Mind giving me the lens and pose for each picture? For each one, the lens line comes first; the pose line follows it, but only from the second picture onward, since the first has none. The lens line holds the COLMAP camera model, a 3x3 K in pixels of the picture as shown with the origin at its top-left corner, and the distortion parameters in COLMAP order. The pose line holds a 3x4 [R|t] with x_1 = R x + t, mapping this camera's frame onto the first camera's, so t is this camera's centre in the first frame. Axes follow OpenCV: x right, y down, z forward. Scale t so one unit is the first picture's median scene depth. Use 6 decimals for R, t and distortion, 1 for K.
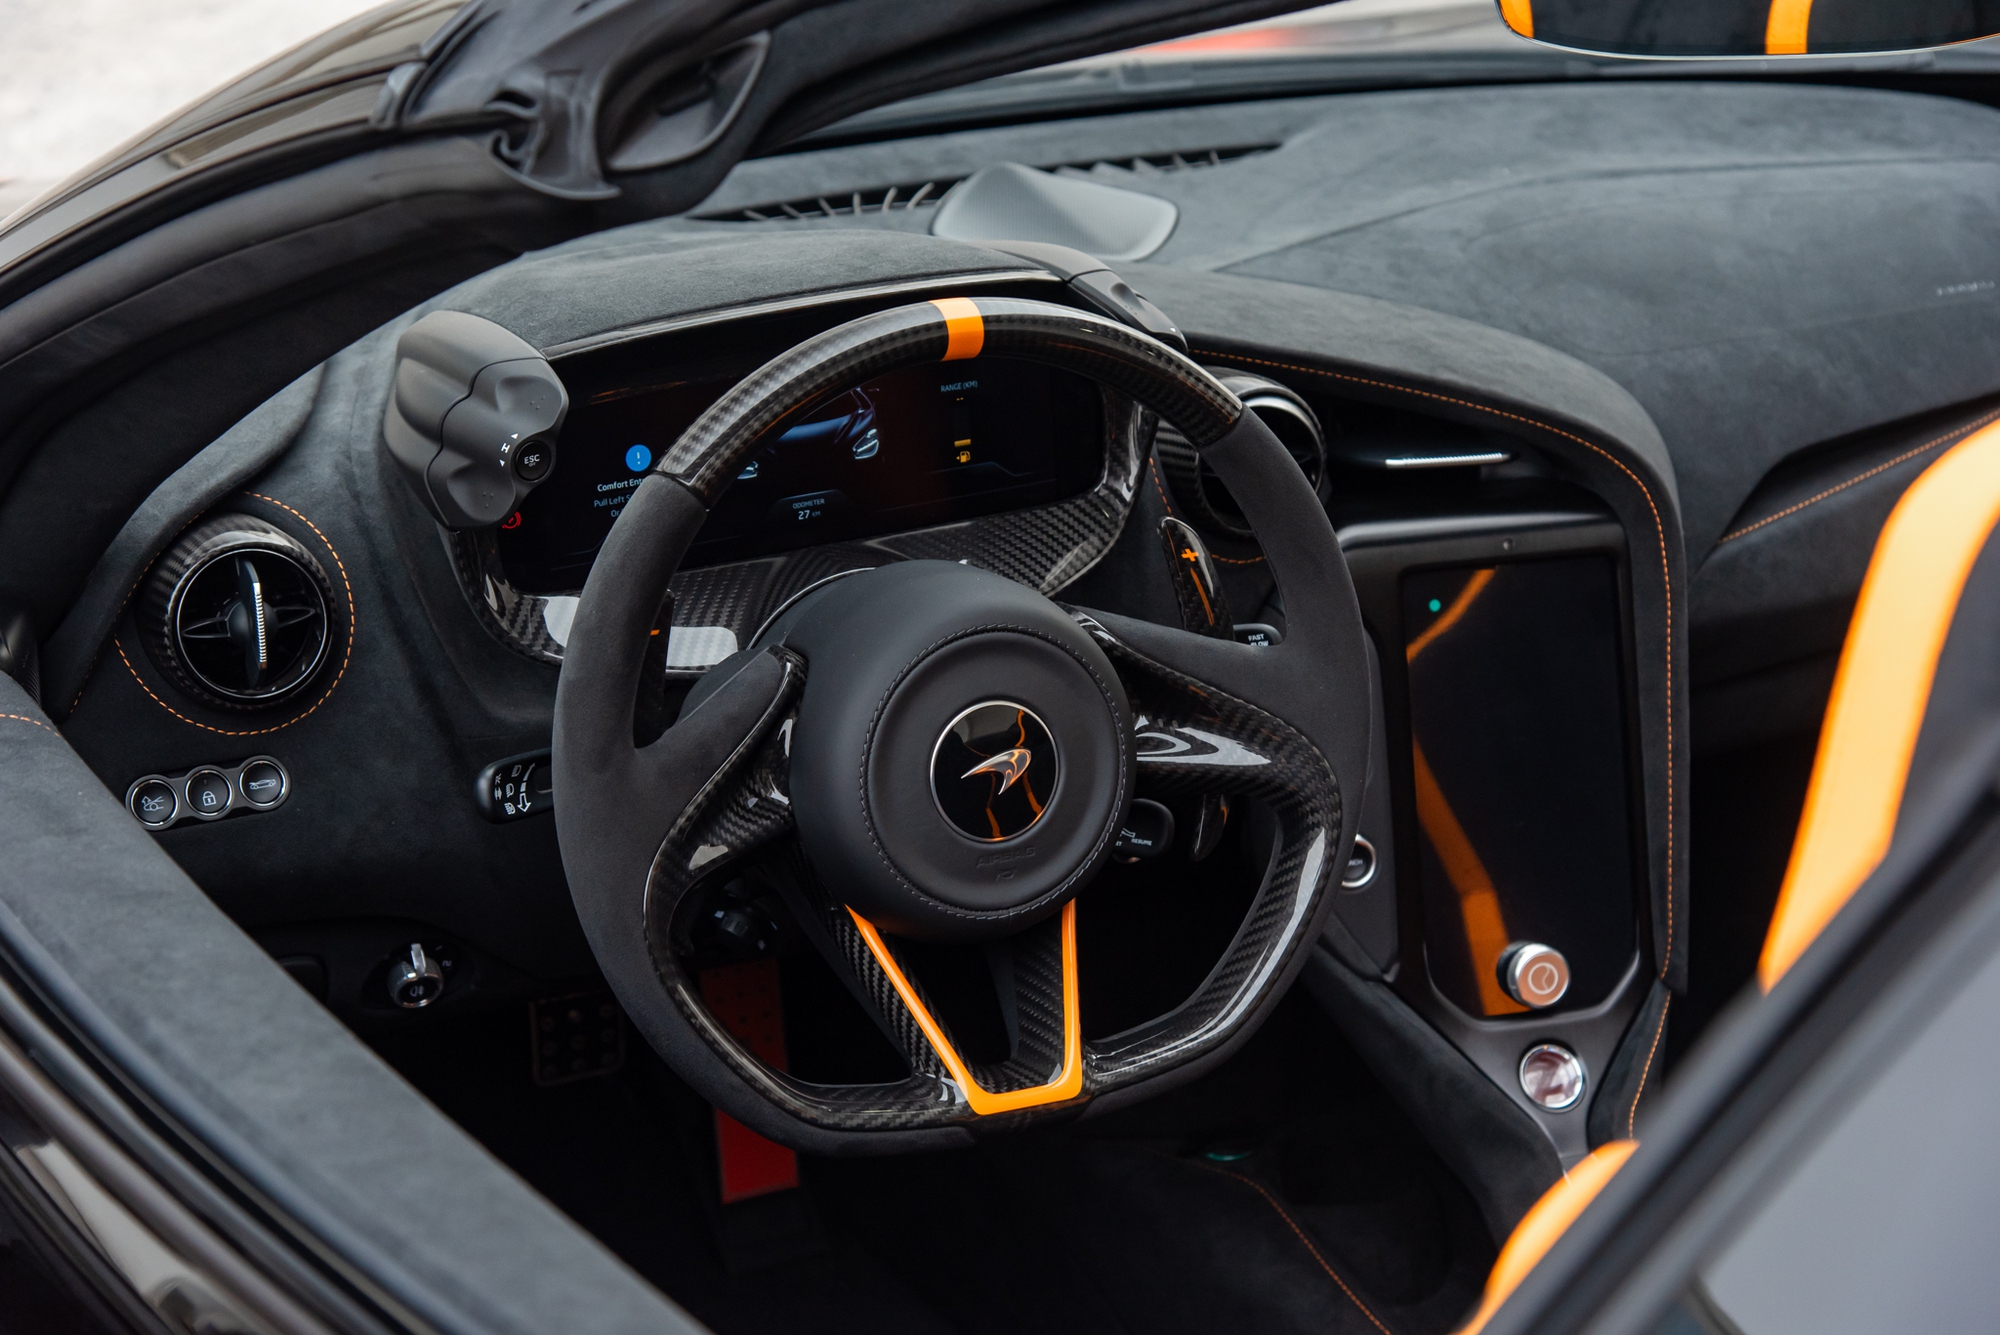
lens RADIAL K [[3684.6, 0, 1000.0], [0, 3684.6, 667.5], [0, 0, 1]] dist [0.078715, 0.127902]
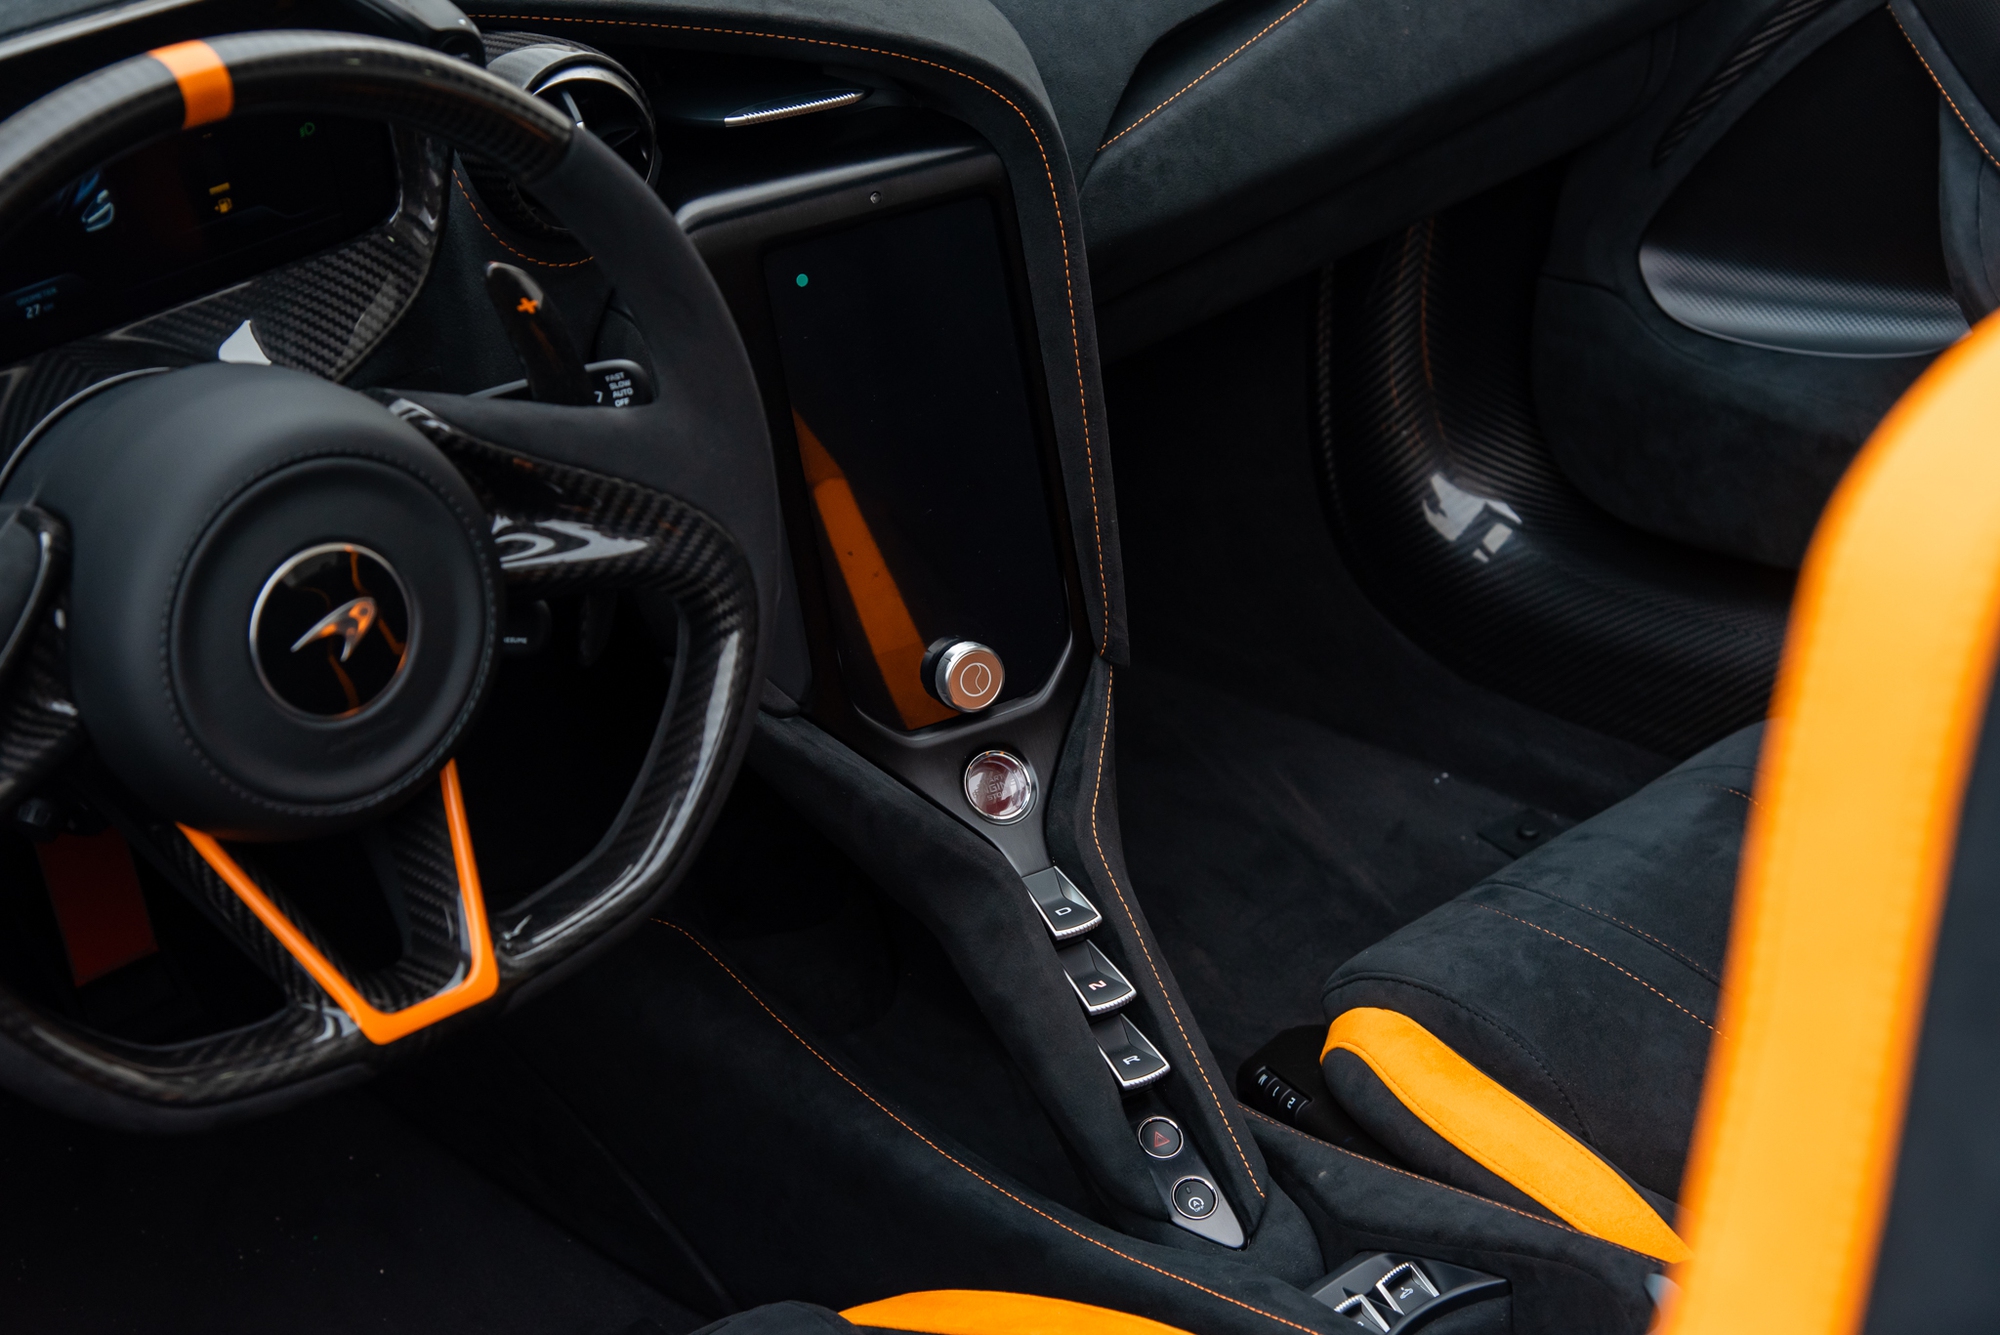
lens RADIAL K [[3429.5, 0, 1000.0], [0, 3429.5, 667.5], [0, 0, 1]] dist [-0.000033, -0.028063]
pose [[0.969784, -0.155877, 0.187672, -0.001669], [0.123183, 0.976863, 0.174826, -0.068770], [-0.210581, -0.146426, 0.966548, 0.225024]]
